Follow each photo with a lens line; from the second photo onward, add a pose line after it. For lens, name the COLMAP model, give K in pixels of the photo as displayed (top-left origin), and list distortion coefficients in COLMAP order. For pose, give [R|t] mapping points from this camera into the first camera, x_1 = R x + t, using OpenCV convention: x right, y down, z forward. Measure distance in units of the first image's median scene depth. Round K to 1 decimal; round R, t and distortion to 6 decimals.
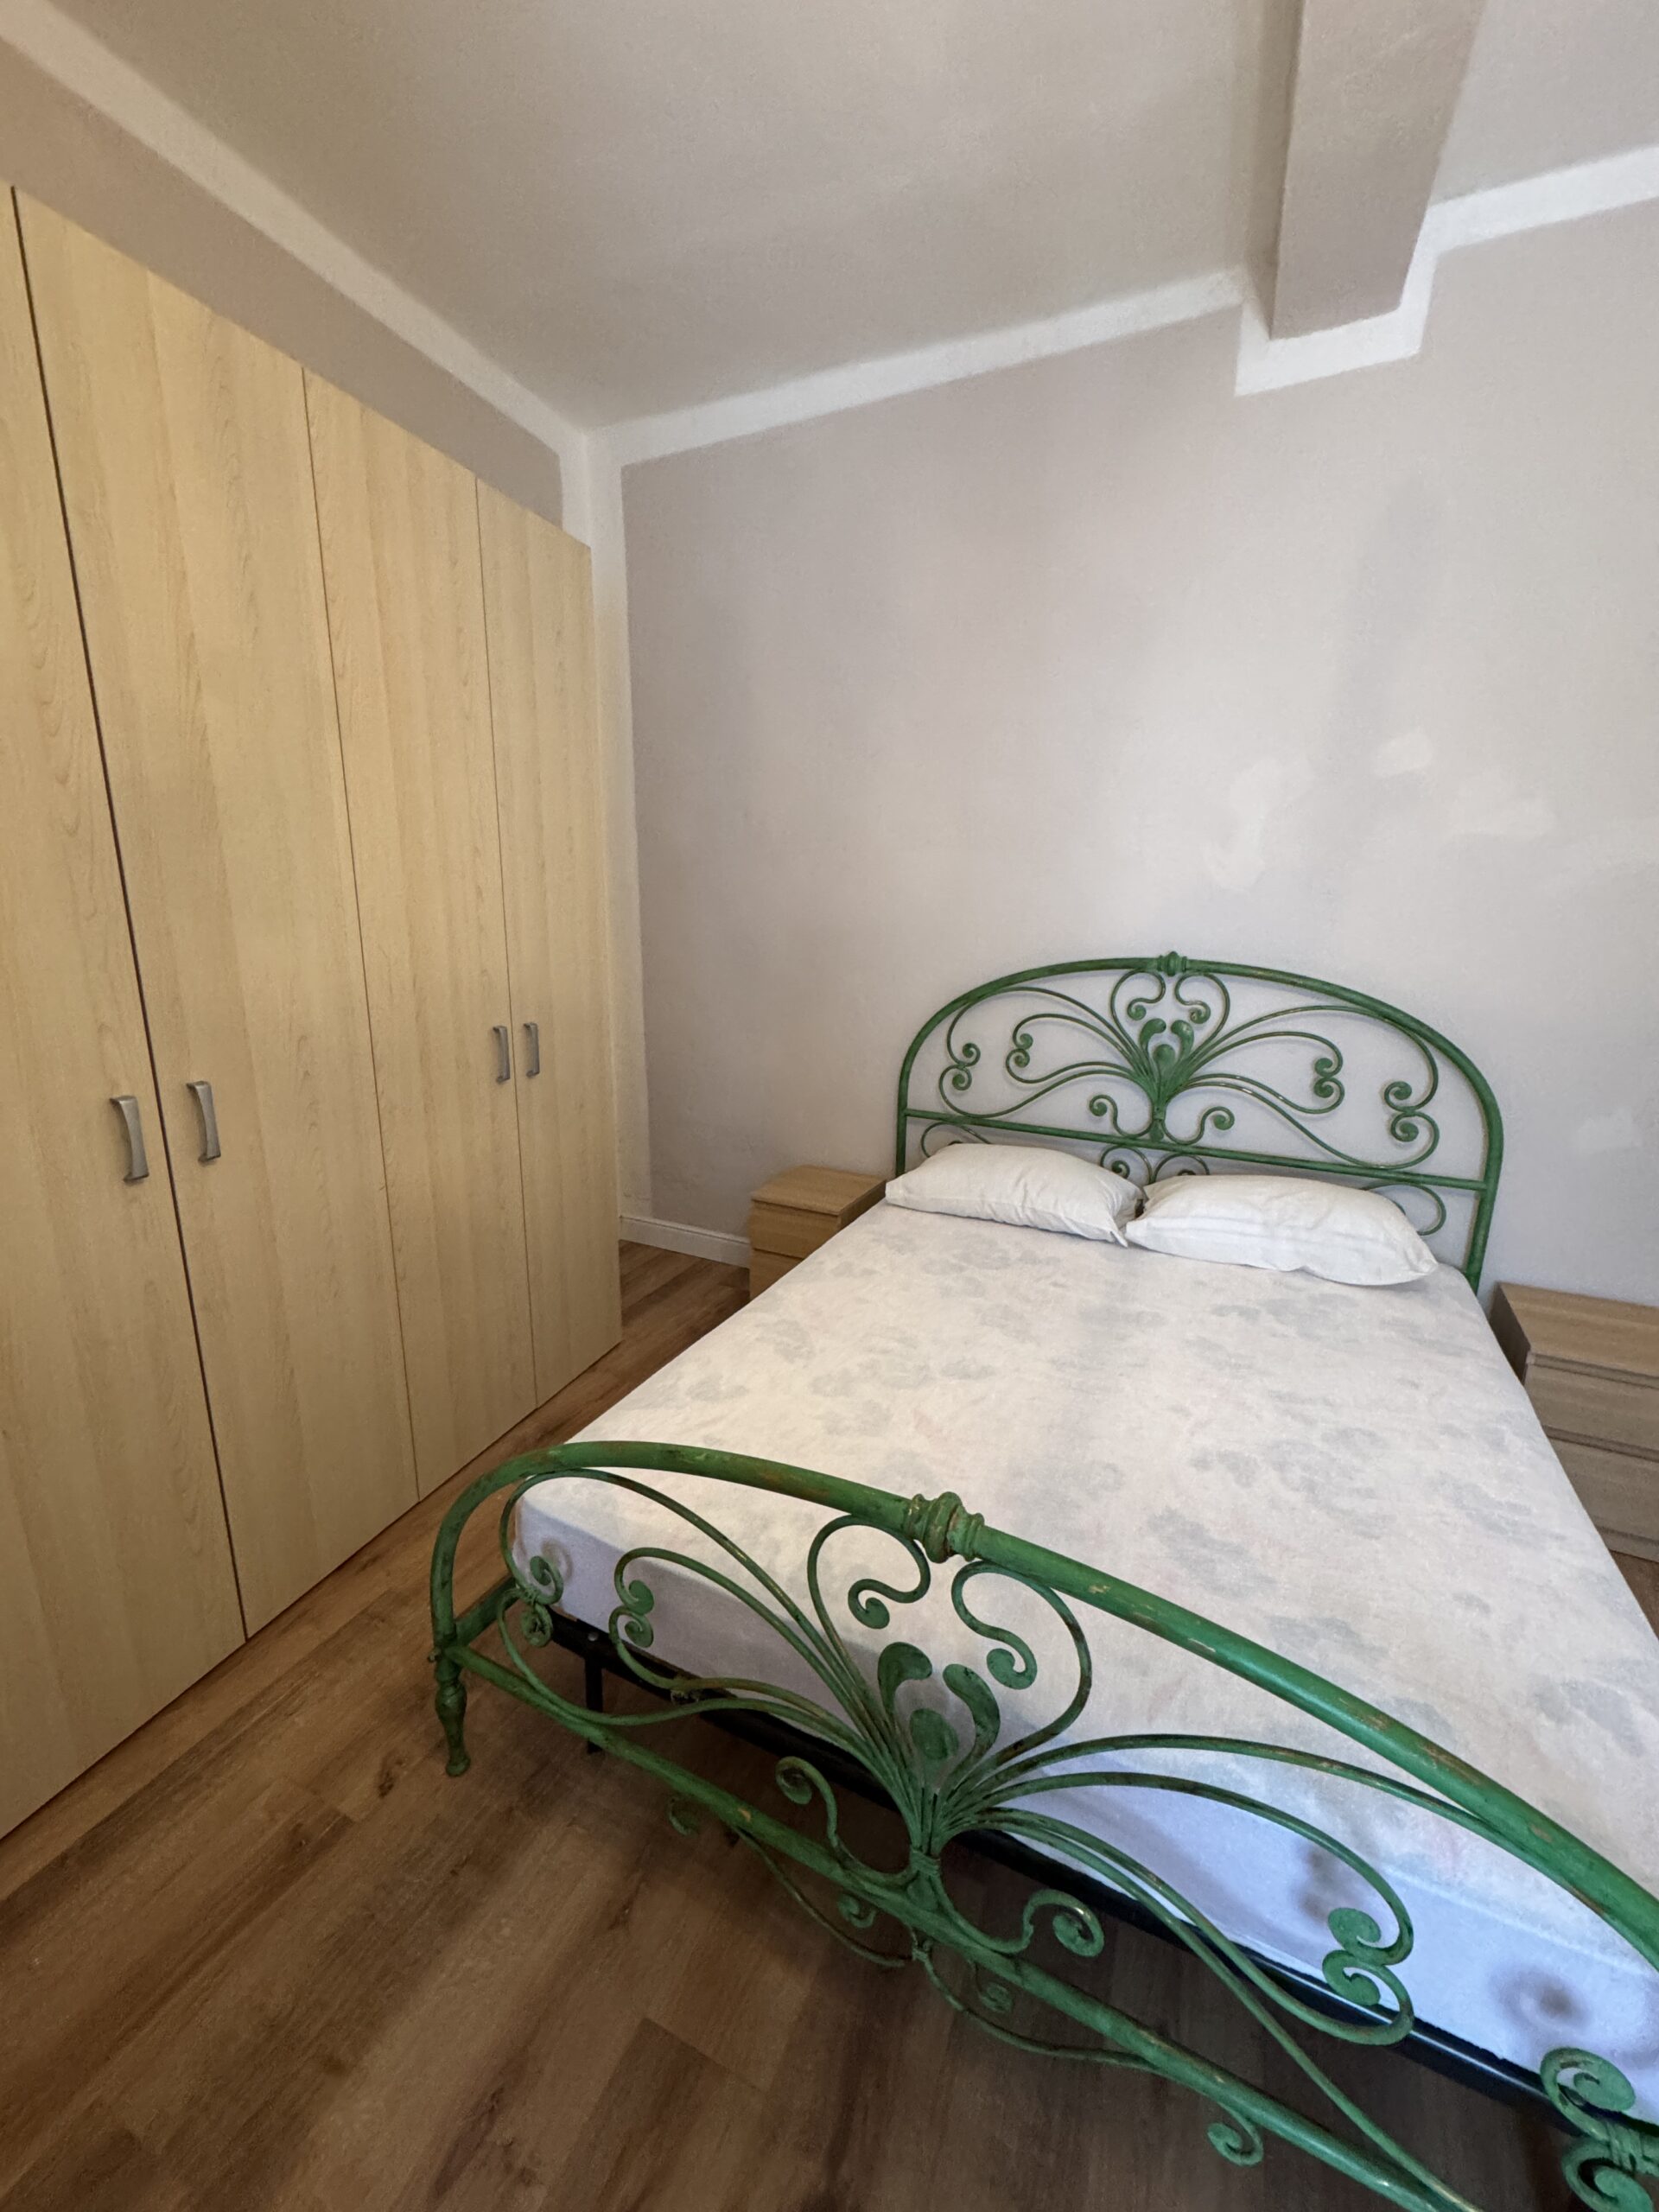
lens RADIAL K [[876.4, 0, 829.8], [0, 876.4, 1098.4], [0, 0, 1]] dist [-0.002973, 0.000650]
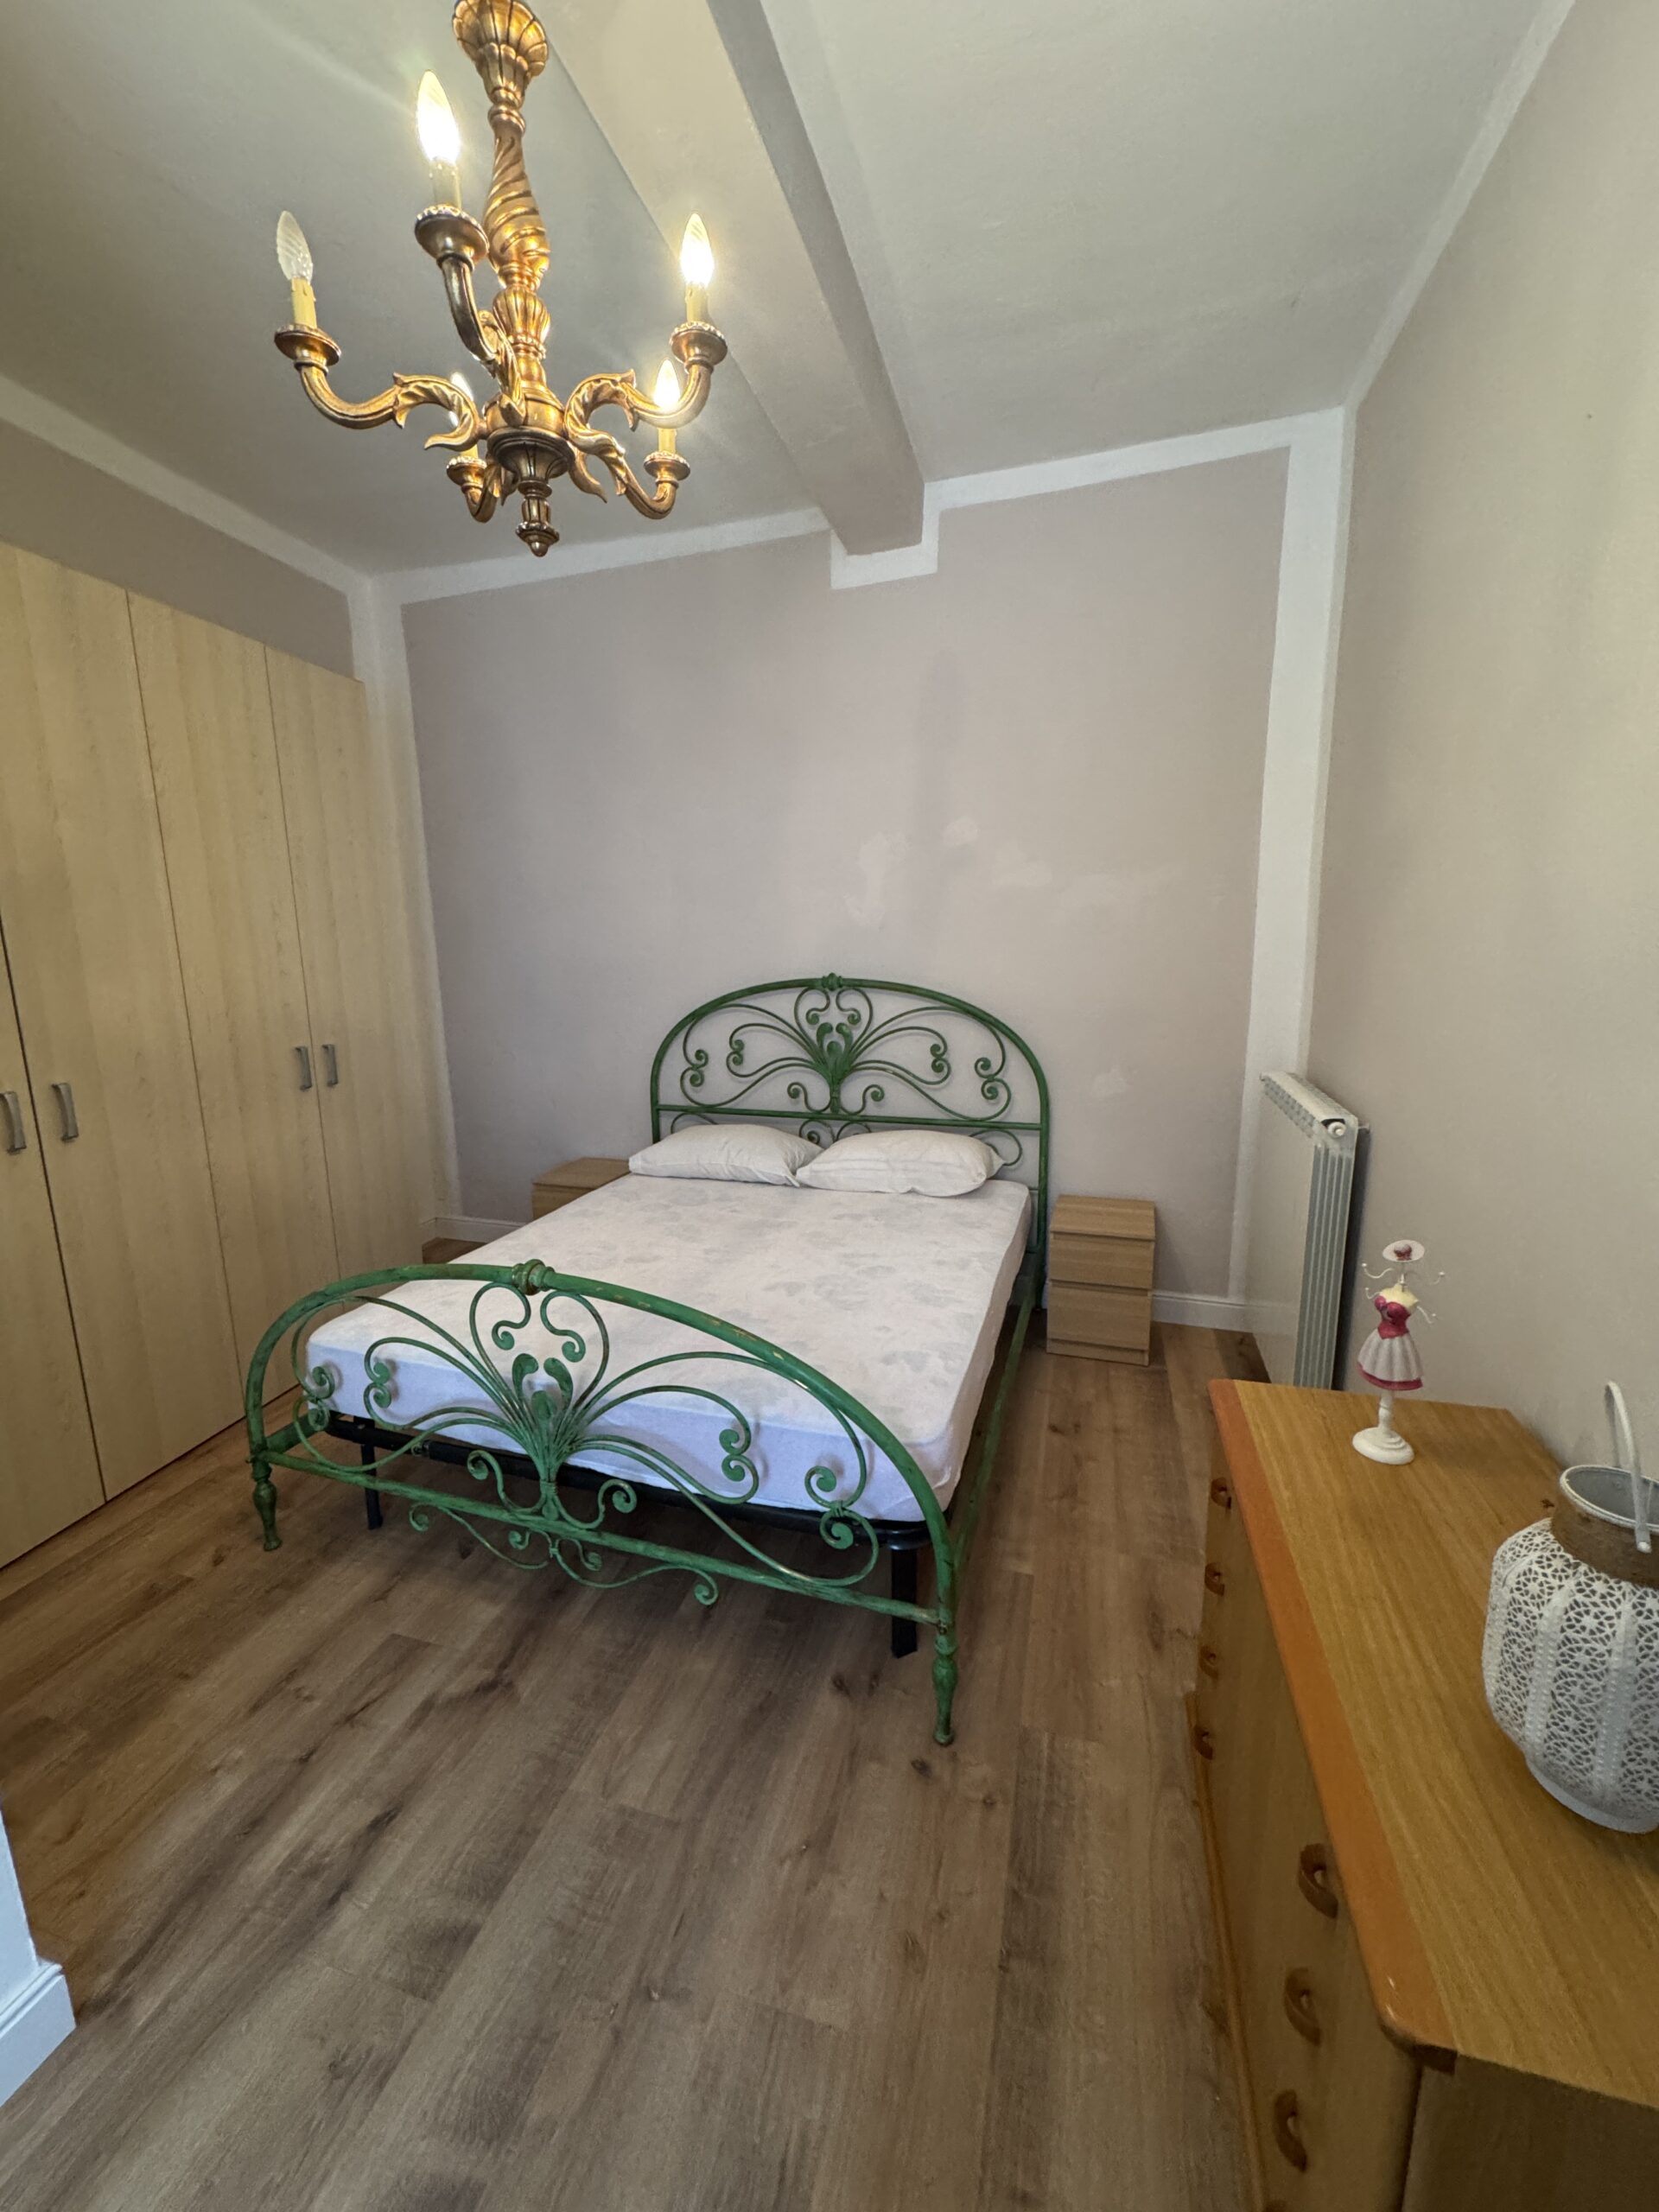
lens RADIAL K [[876.4, 0, 831.0], [0, 876.4, 1098.6], [0, 0, 1]] dist [-0.002973, 0.000650]
pose [[0.988870, -0.054721, 0.138351, 0.278085], [0.060937, 0.997295, -0.041100, 0.122153], [-0.135728, 0.049073, 0.989530, -0.501935]]
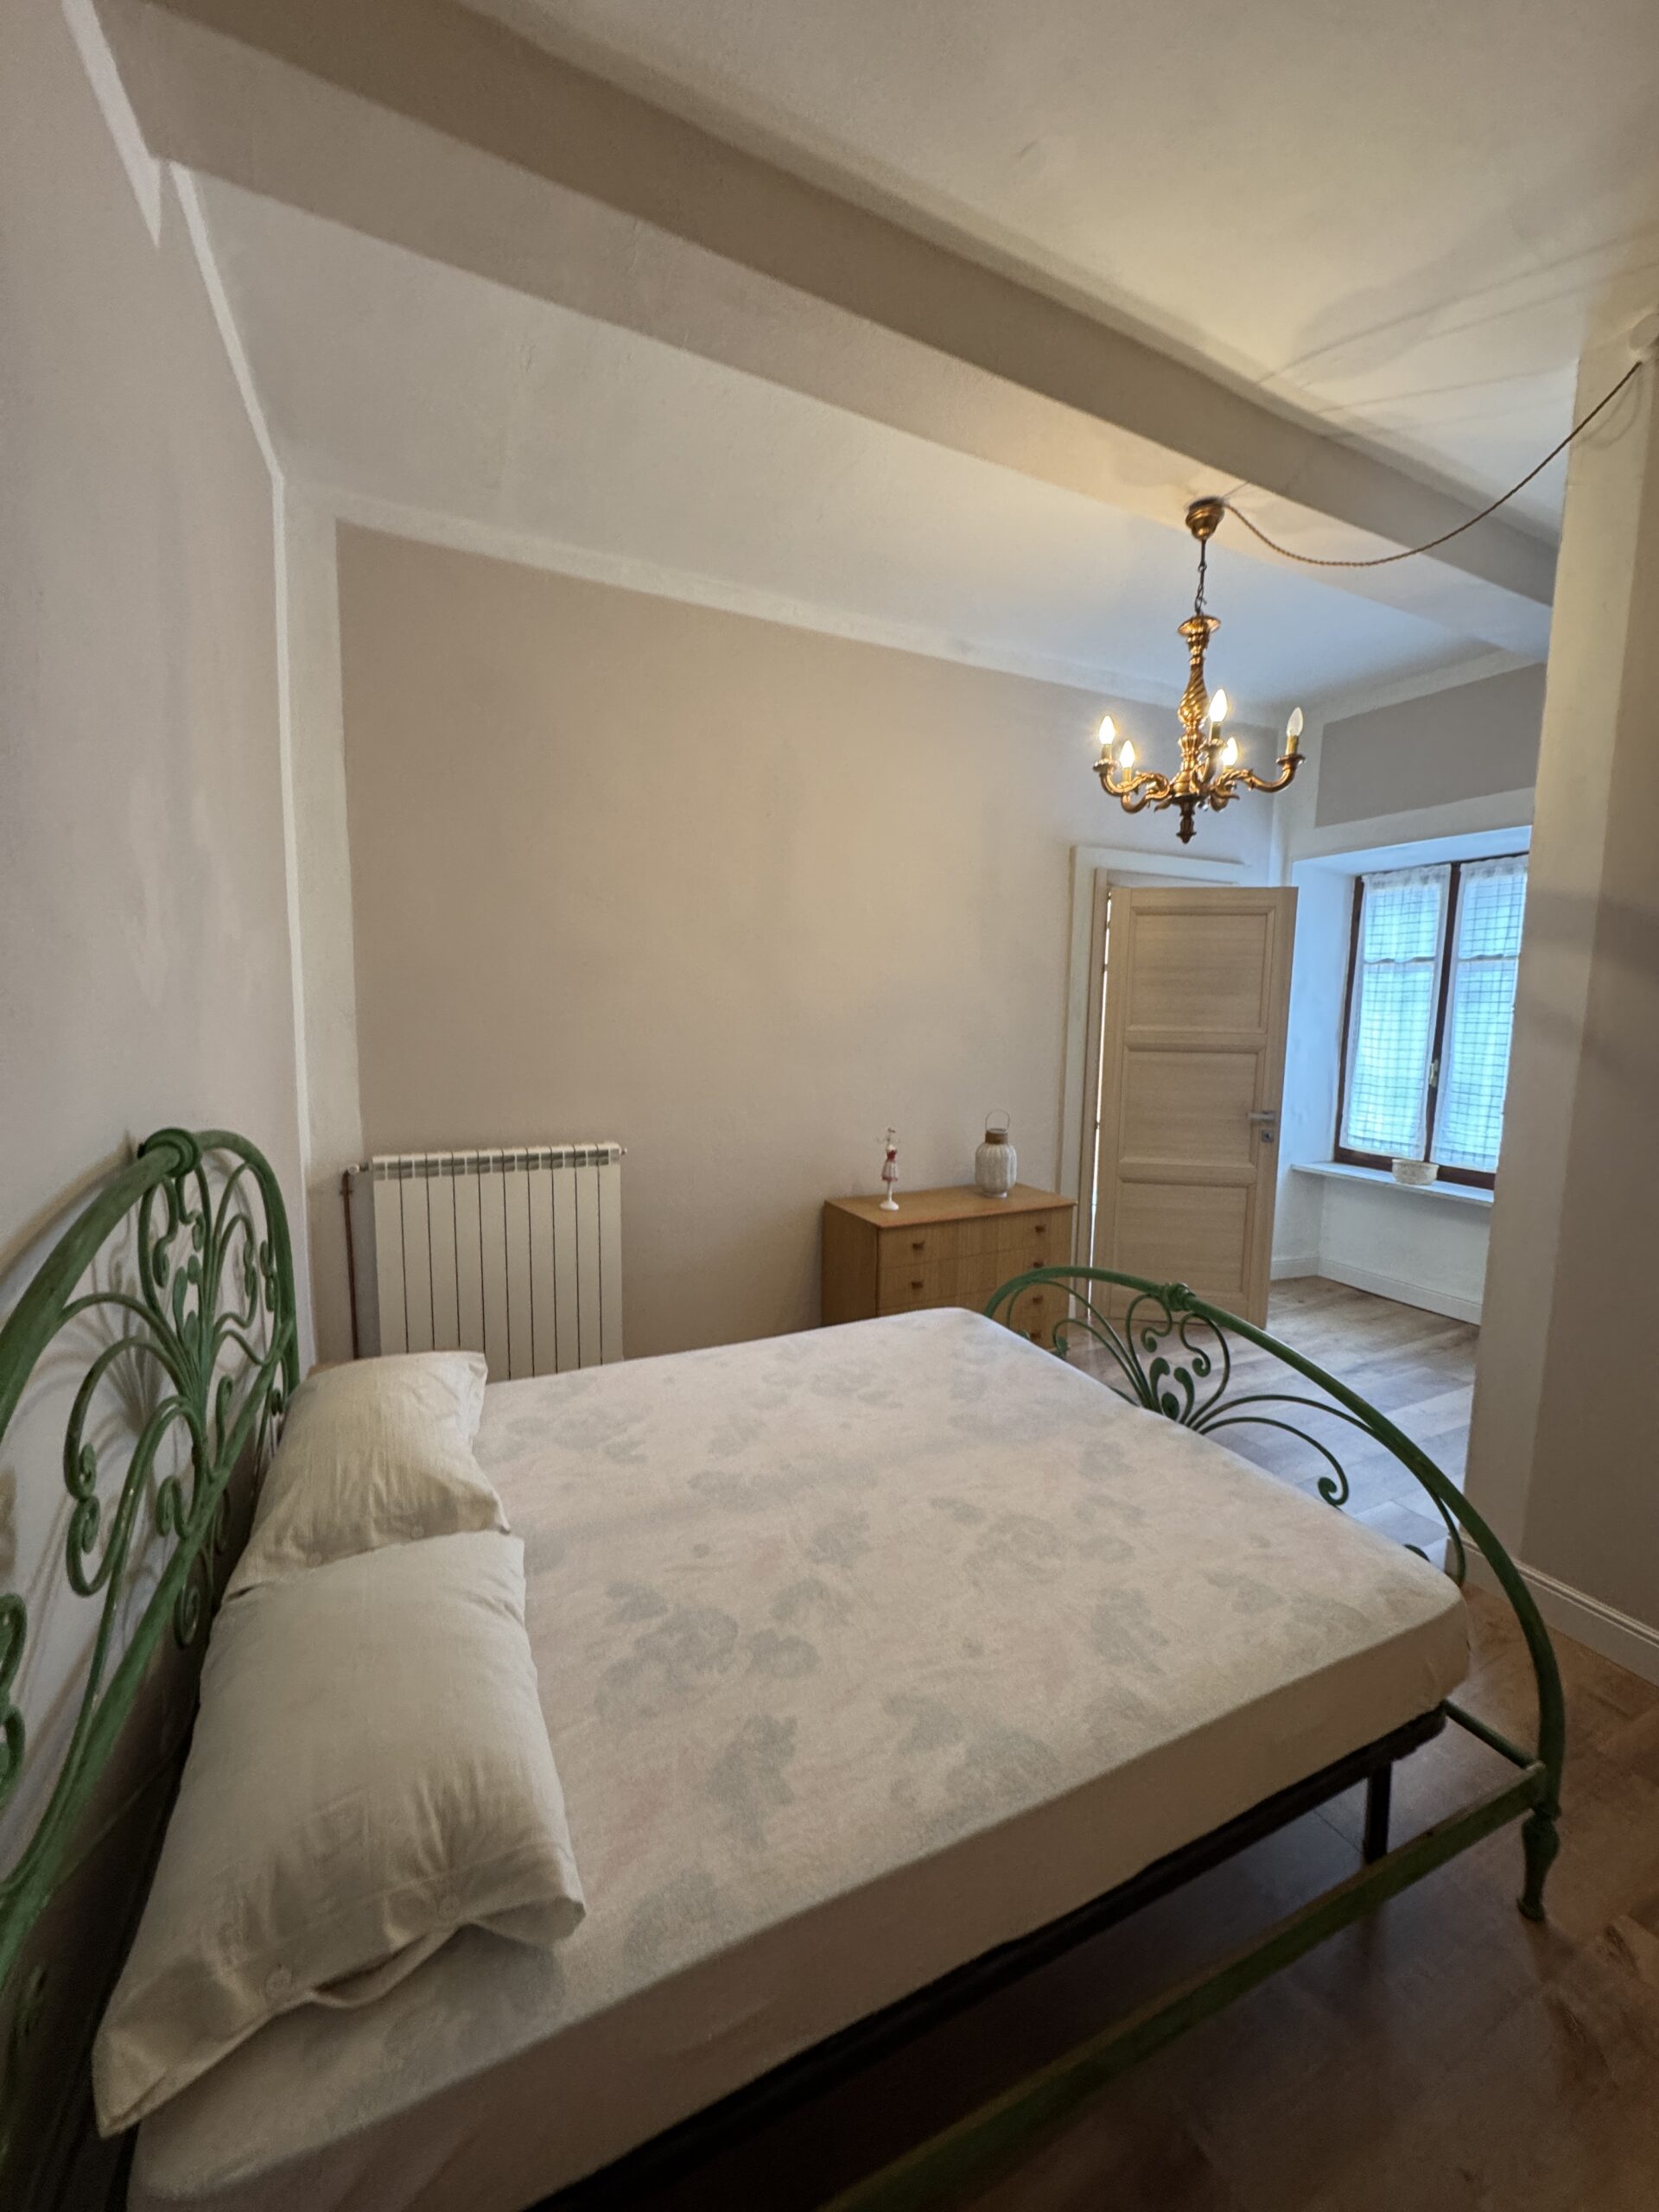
lens RADIAL K [[876.4, 0, 843.3], [0, 876.4, 1107.7], [0, 0, 1]] dist [-0.002973, 0.000650]
pose [[-0.781714, -0.108415, 0.614142, -0.285131], [0.111905, 0.944405, 0.309156, -0.417969], [-0.613515, 0.310397, -0.726122, 1.625490]]
